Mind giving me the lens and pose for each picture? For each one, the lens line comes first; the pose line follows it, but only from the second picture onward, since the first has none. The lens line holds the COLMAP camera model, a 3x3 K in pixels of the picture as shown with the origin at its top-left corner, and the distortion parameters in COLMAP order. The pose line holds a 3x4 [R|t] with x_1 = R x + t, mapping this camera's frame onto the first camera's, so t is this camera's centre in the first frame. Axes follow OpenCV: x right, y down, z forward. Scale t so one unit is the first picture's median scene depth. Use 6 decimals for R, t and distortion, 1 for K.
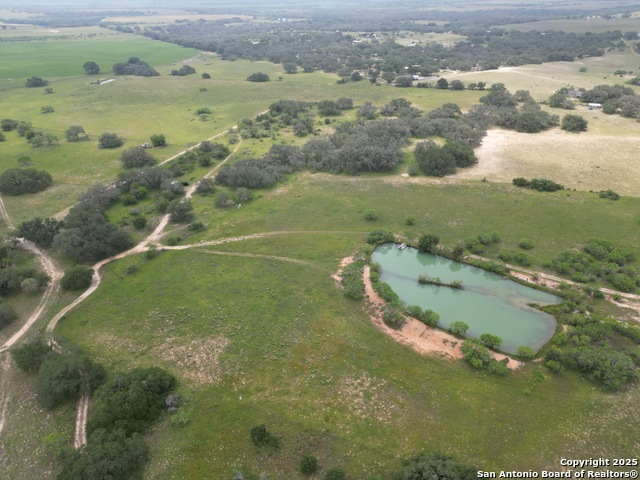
lens RADIAL K [[445.9, 0, 318.4], [0, 445.9, 242.1], [0, 0, 1]] dist [0.056059, -0.031144]
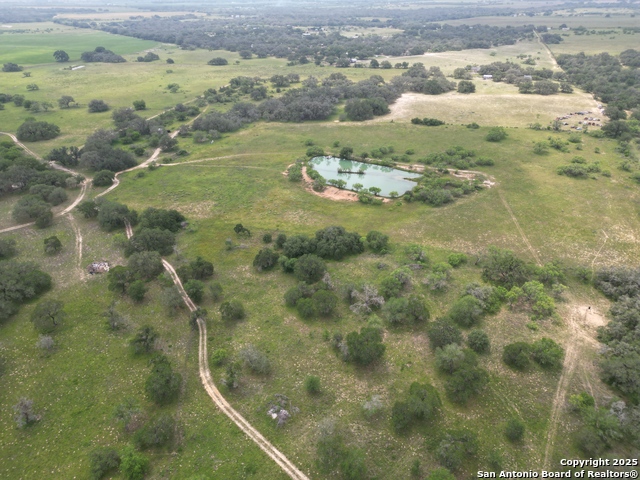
lens RADIAL K [[445.9, 0, 321.2], [0, 445.9, 237.5], [0, 0, 1]] dist [0.056059, -0.031144]
pose [[0.995176, -0.044823, 0.087264, 0.014283], [0.045444, 0.998954, -0.005132, 0.182369], [-0.086943, 0.009073, 0.996172, -0.294934]]
